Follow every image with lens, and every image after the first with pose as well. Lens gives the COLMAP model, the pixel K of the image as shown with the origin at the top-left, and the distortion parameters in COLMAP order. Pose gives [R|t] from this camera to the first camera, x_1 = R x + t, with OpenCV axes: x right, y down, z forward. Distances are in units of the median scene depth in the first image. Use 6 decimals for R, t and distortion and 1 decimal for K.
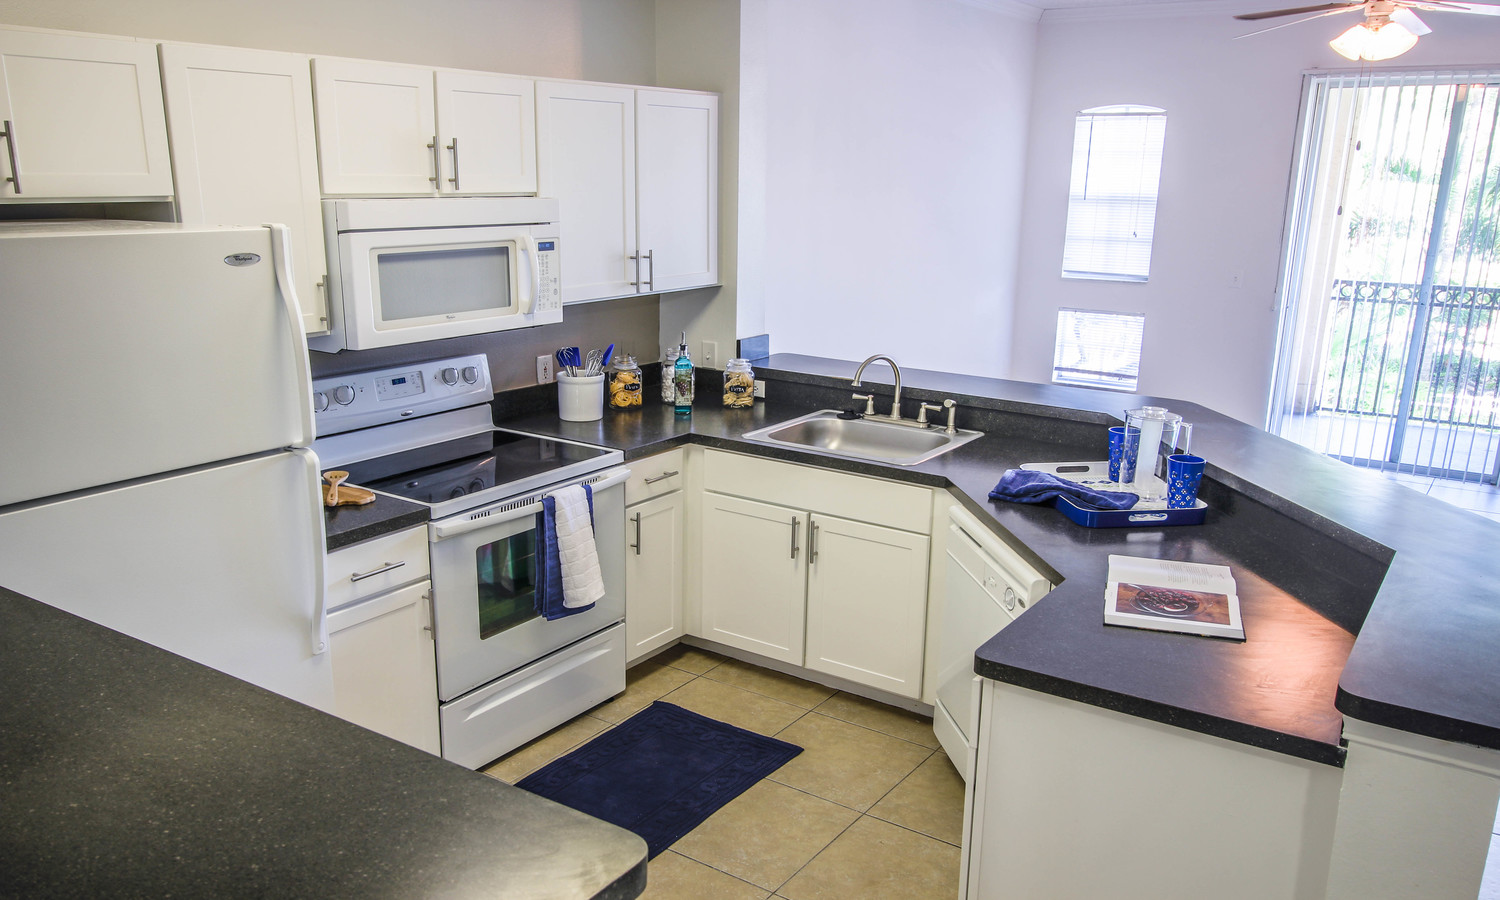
lens RADIAL K [[1164.1, 0, 755.1], [0, 1164.1, 501.5], [0, 0, 1]] dist [-0.007905, 0.002725]
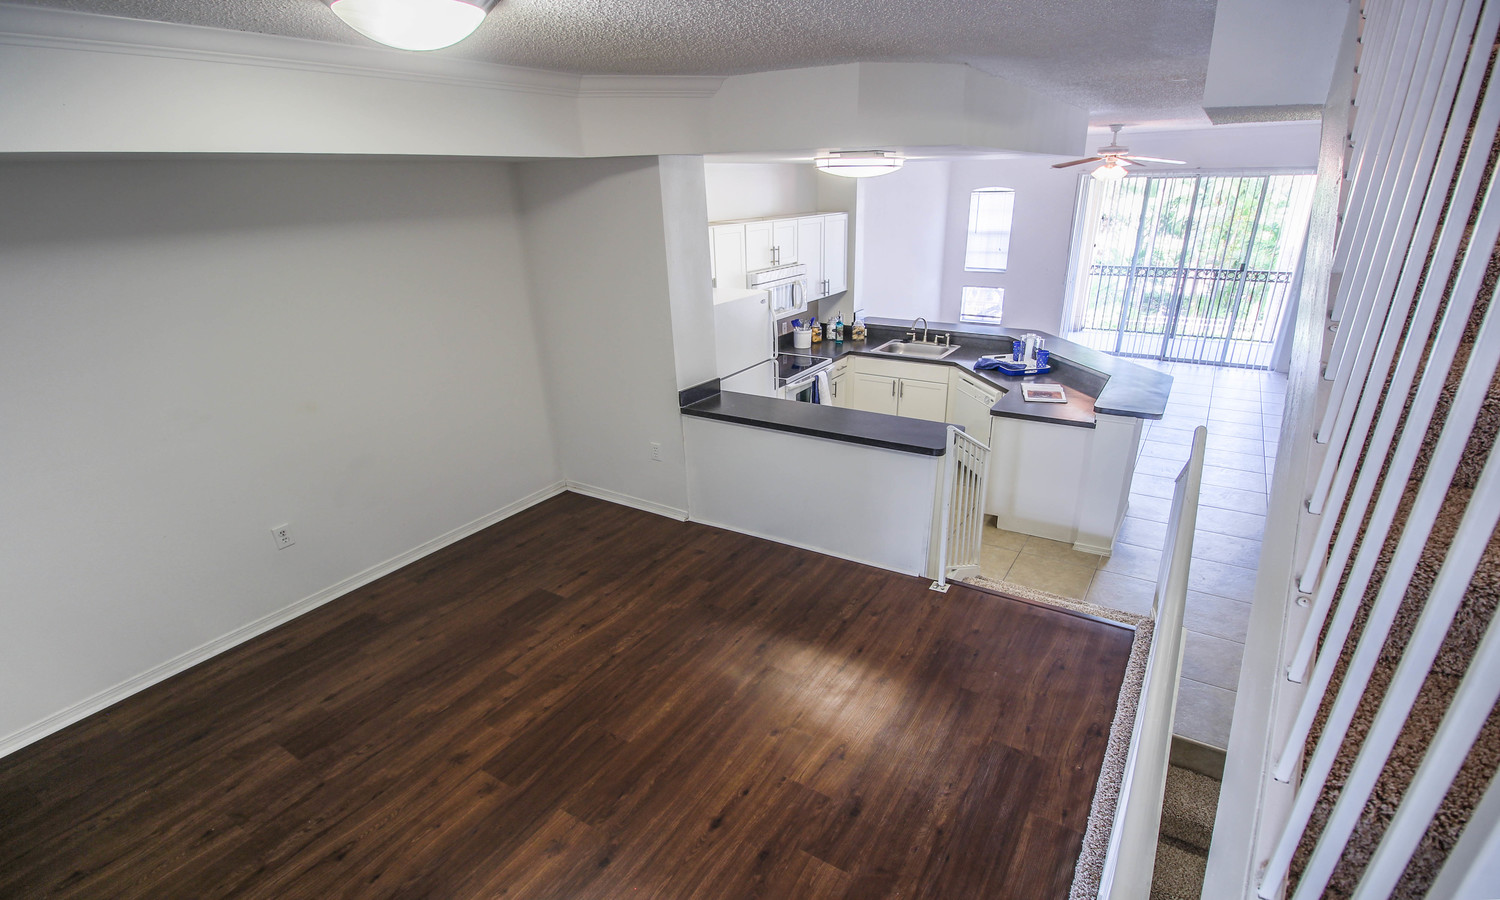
lens RADIAL K [[690.8, 0, 757.4], [0, 690.8, 479.3], [0, 0, 1]] dist [0.001322, -0.017976]
pose [[0.998791, -0.047258, 0.013572, -0.299738], [0.045291, 0.991727, 0.120106, 0.032310], [-0.019136, -0.119346, 0.992668, -0.584800]]
